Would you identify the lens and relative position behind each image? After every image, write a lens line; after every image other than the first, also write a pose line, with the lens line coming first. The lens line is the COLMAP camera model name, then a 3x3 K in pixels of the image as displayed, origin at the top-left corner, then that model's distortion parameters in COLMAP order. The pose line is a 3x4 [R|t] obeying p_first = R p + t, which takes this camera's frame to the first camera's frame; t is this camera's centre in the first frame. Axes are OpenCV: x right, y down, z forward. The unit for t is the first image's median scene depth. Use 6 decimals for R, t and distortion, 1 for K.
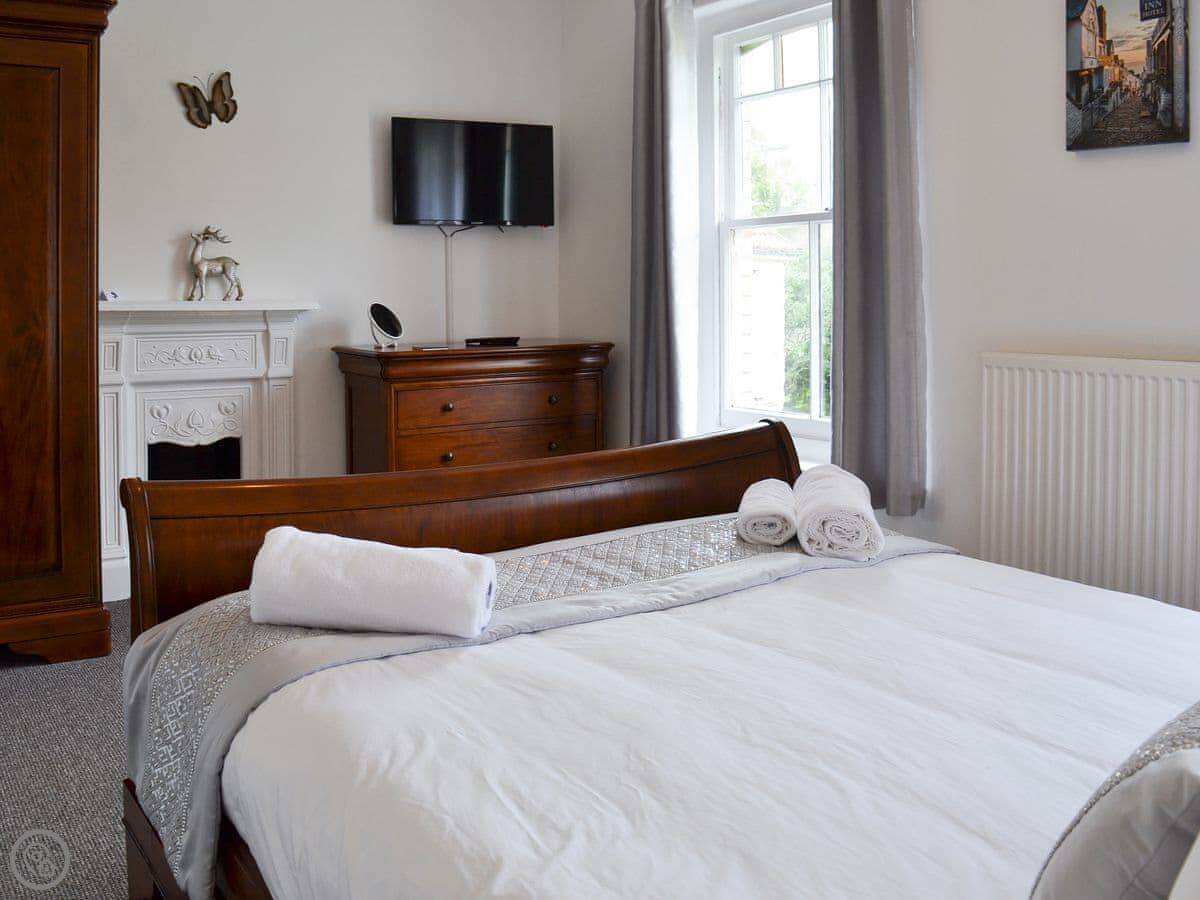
lens RADIAL K [[1148.9, 0, 600.0], [0, 1148.9, 329.8], [0, 0, 1]] dist [-0.088061, -0.012440]
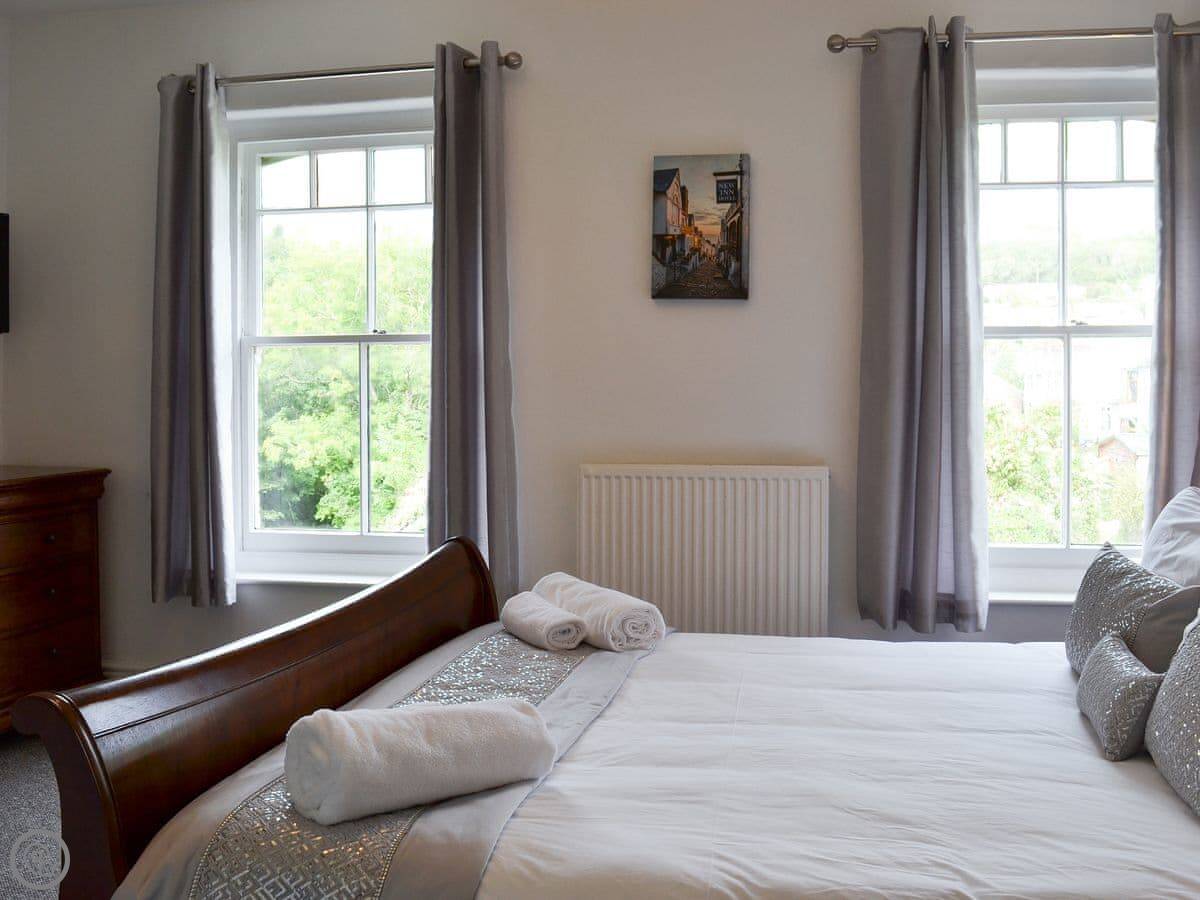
lens RADIAL K [[1169.8, 0, 600.9], [0, 1169.8, 419.4], [0, 0, 1]] dist [-0.085921, 0.002397]
pose [[0.676589, -0.020169, 0.736085, -0.592086], [0.022202, 0.999729, 0.006986, -0.038297], [-0.736026, 0.011616, 0.676853, 0.185401]]
